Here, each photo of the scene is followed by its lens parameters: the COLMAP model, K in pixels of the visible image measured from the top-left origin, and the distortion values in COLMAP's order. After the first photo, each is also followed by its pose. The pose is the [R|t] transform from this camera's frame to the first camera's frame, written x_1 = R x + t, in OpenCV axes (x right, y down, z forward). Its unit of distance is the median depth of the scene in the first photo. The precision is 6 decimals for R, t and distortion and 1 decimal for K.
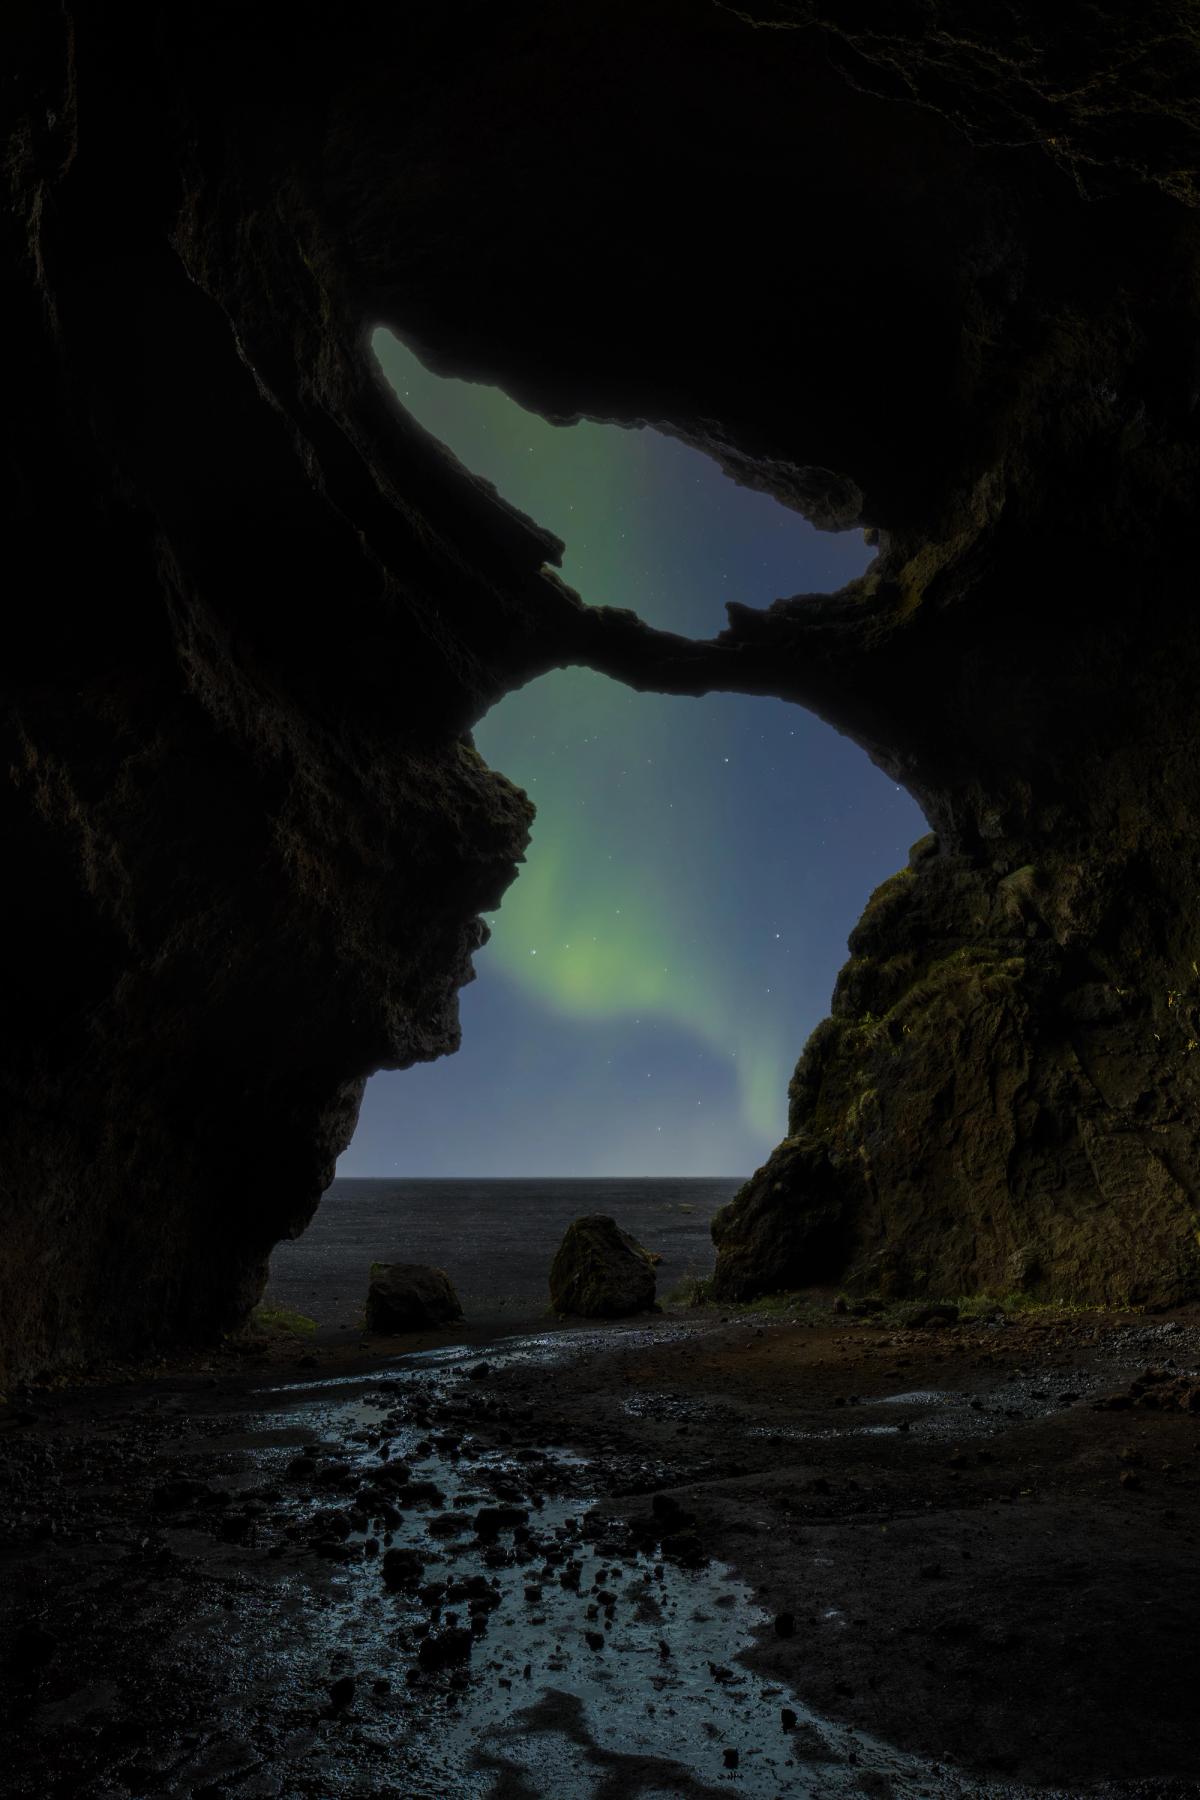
lens RADIAL K [[1197.5, 0, 601.5], [0, 1197.5, 900.6], [0, 0, 1]] dist [0.036840, -0.000805]
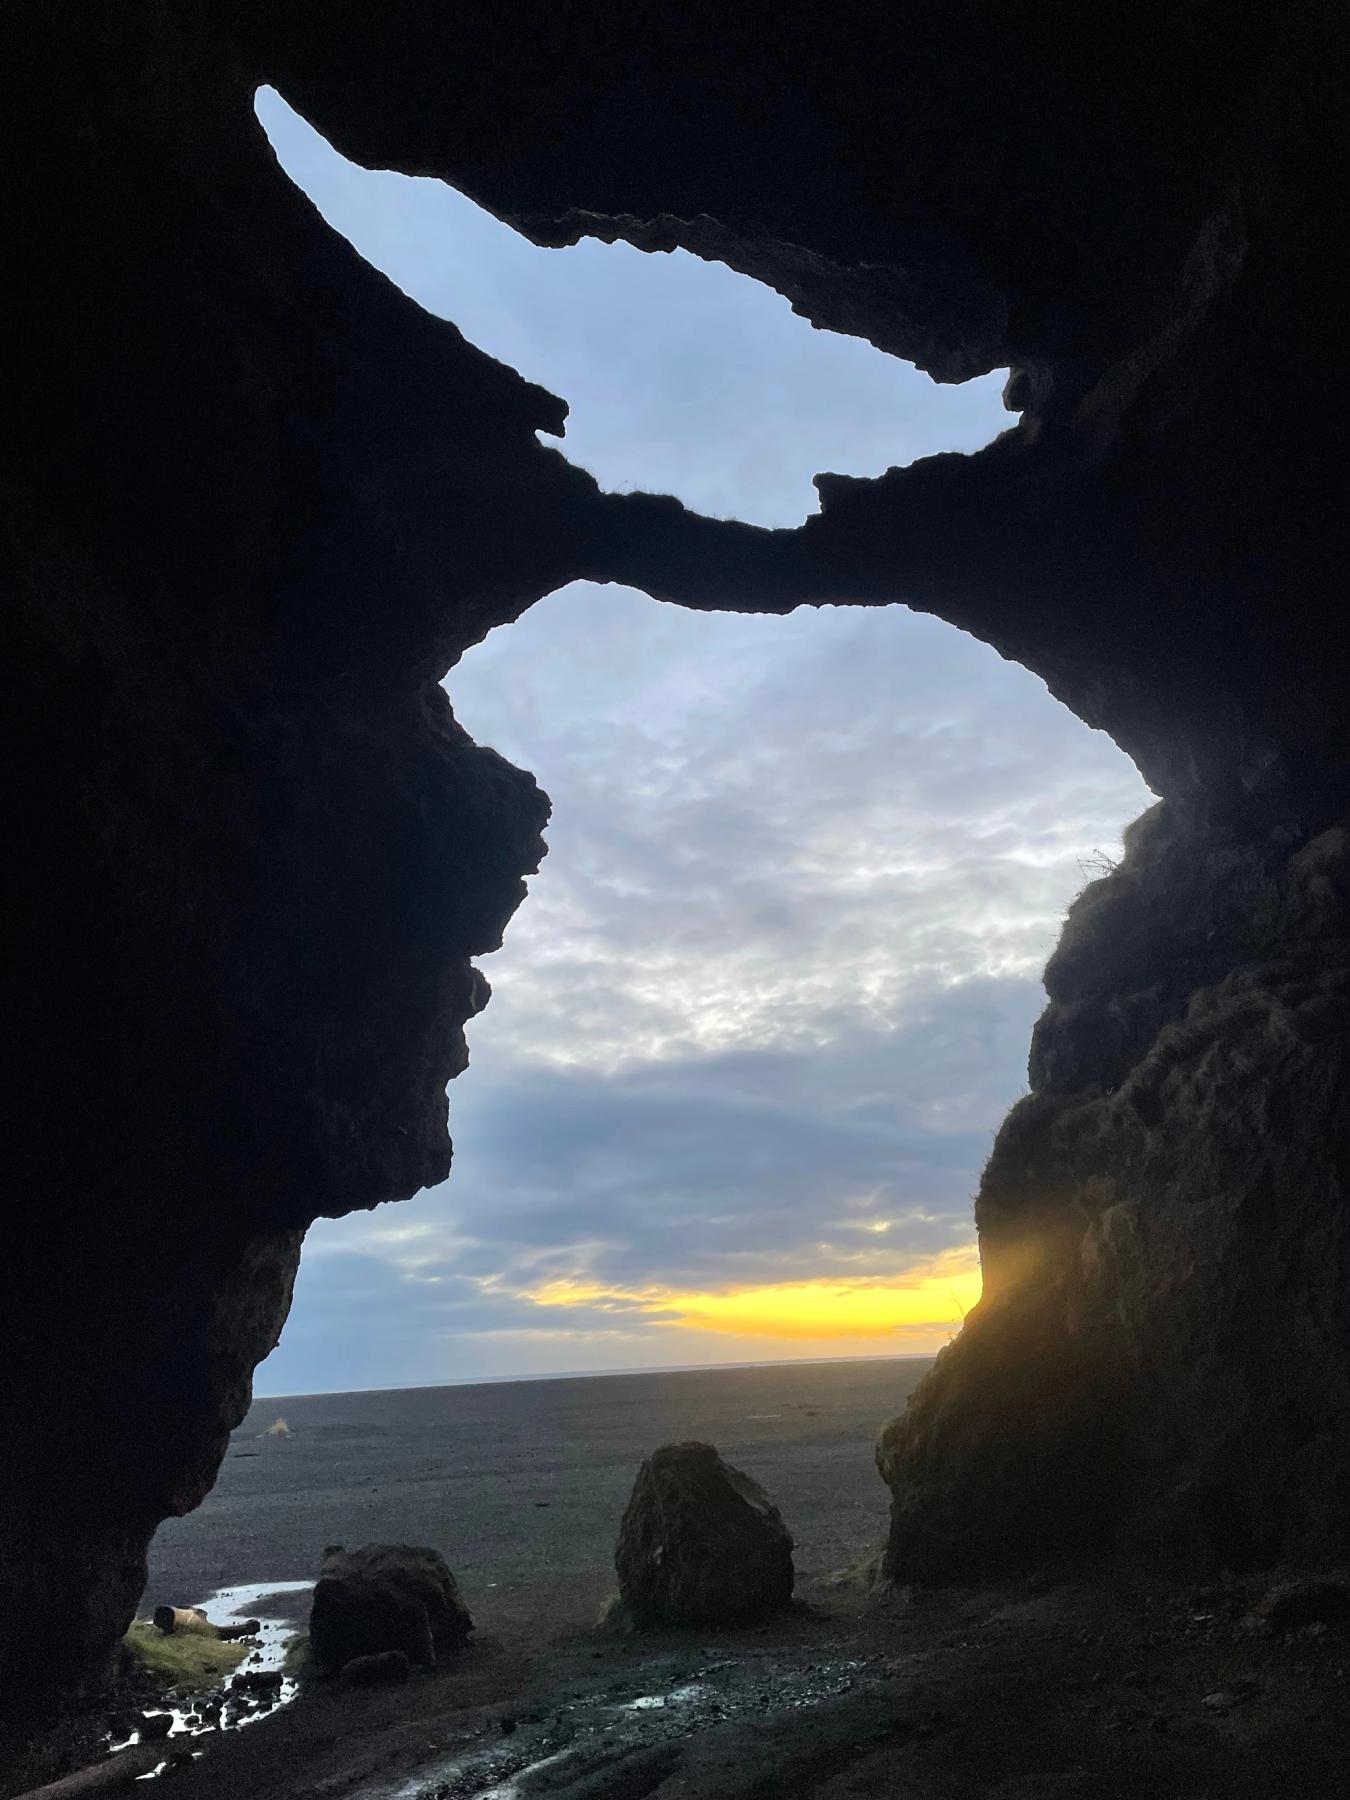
lens RADIAL K [[1346.8, 0, 608.7], [0, 1346.8, 891.3], [0, 0, 1]] dist [0.040980, -0.006563]
pose [[0.996718, -0.070450, -0.039873, 0.003407], [0.065756, 0.991886, -0.108807, 0.058968], [0.047215, 0.105828, 0.993263, 0.289172]]
